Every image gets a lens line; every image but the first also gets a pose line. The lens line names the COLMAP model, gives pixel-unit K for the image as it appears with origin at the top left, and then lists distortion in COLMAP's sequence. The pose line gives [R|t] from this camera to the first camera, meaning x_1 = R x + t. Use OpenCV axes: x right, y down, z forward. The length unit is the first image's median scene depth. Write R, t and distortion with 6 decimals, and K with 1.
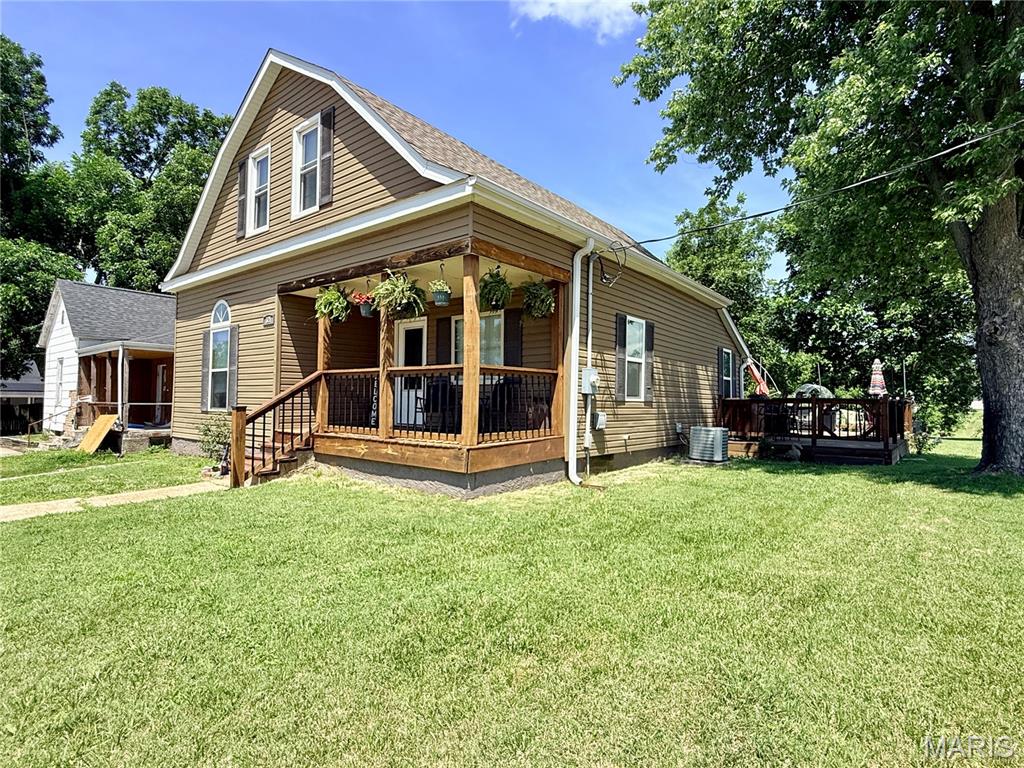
lens RADIAL K [[523.7, 0, 510.9], [0, 523.7, 382.5], [0, 0, 1]] dist [-0.004341, -0.000470]
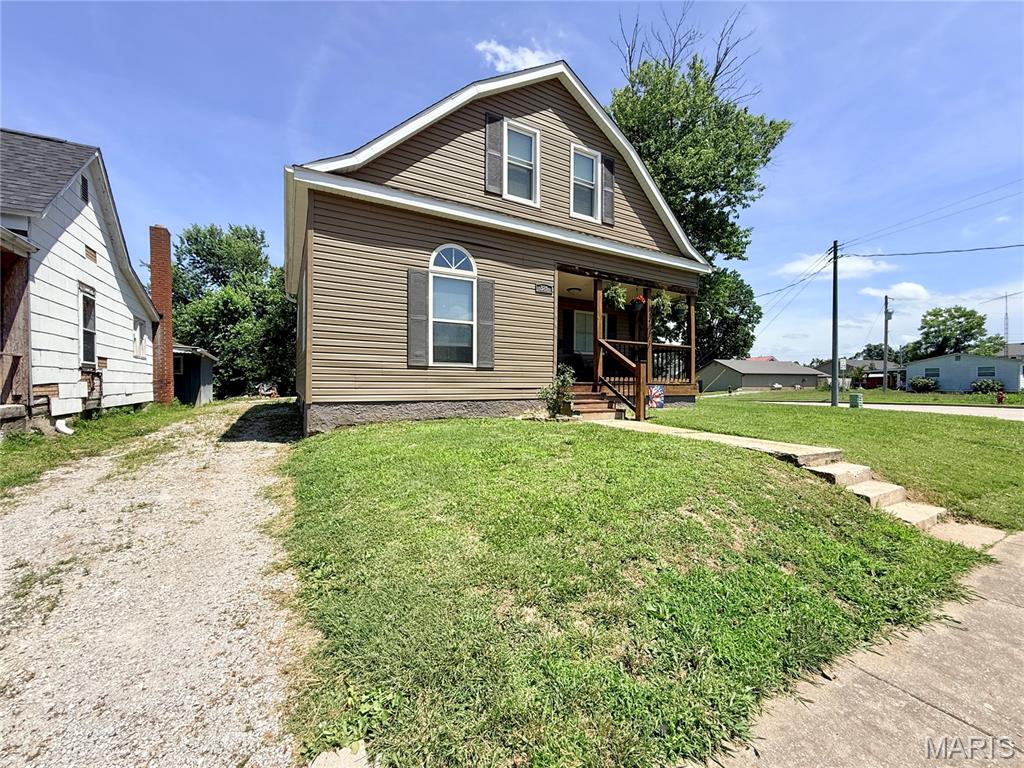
lens RADIAL K [[408.5, 0, 501.5], [0, 408.5, 382.5], [0, 0, 1]] dist [-0.000670, 0.000701]
pose [[0.387621, -0.002967, 0.921814, -1.292083], [-0.033931, 0.999271, 0.017484, 0.073903], [-0.921194, -0.038055, 0.387238, 0.701691]]
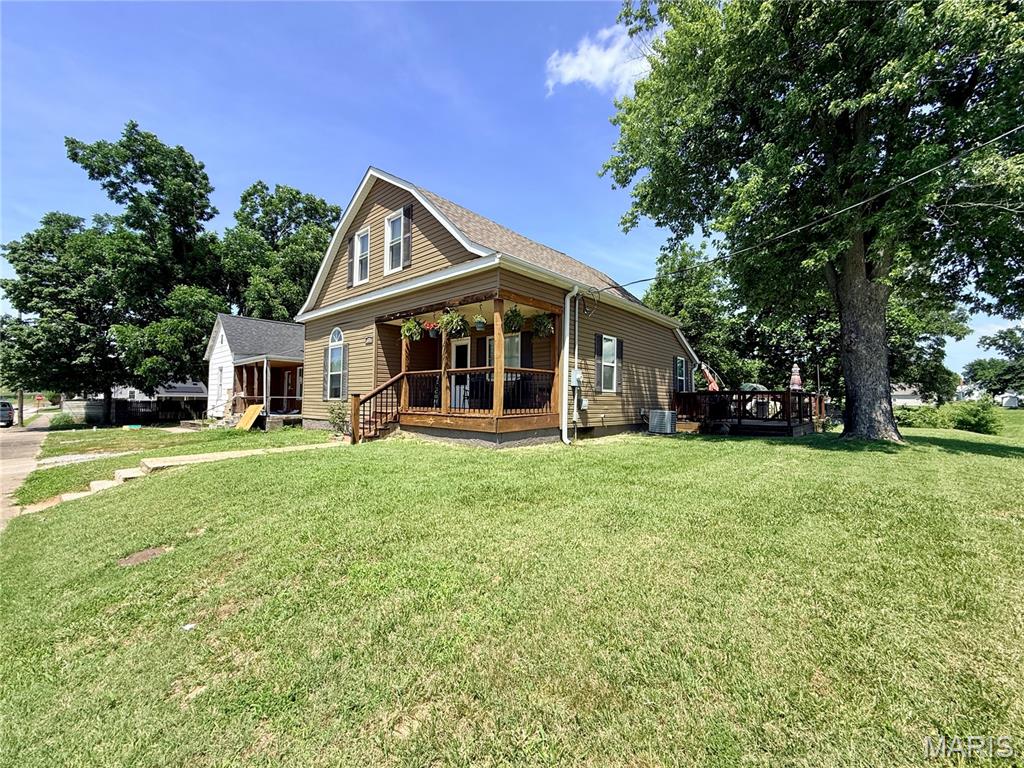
lens RADIAL K [[408.5, 0, 505.4], [0, 408.5, 384.2], [0, 0, 1]] dist [-0.000670, 0.000701]
pose [[0.997817, -0.003190, -0.065956, 0.018272], [0.002829, 0.999980, -0.005579, 0.018320], [0.065973, 0.005380, 0.997807, -0.174303]]
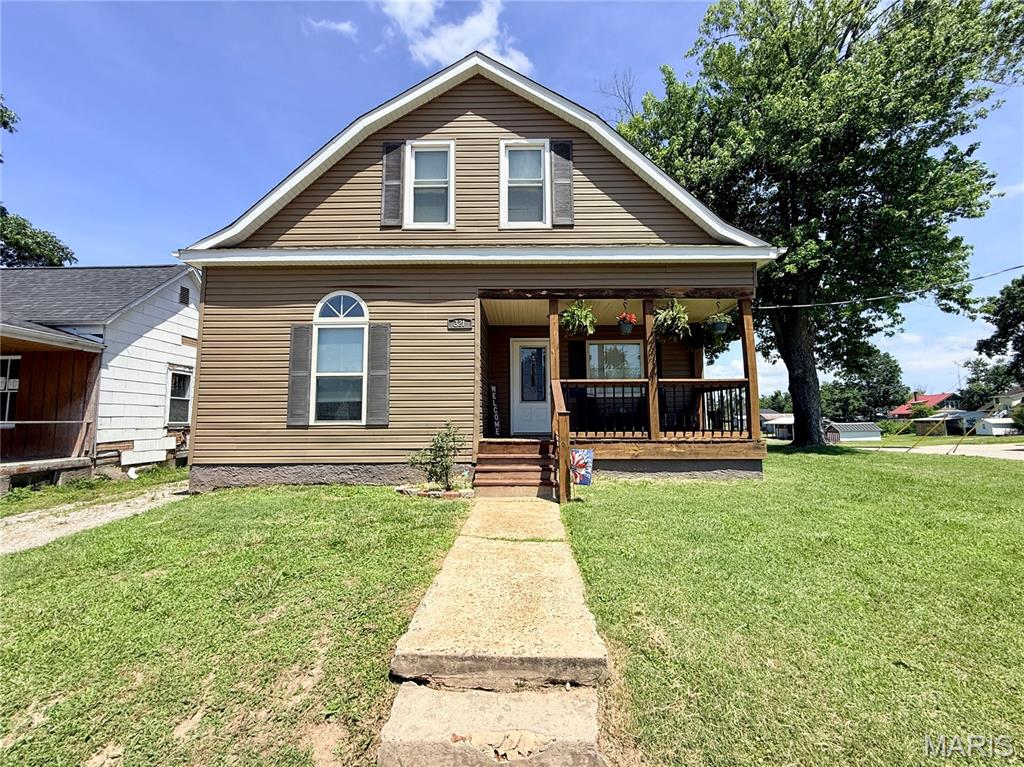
lens RADIAL K [[408.5, 0, 513.5], [0, 408.5, 383.6], [0, 0, 1]] dist [-0.000670, 0.000701]
pose [[0.792293, 0.042401, 0.608666, -0.798892], [-0.007292, 0.998169, -0.060042, 0.030000], [-0.610098, 0.043132, 0.791151, 0.354696]]
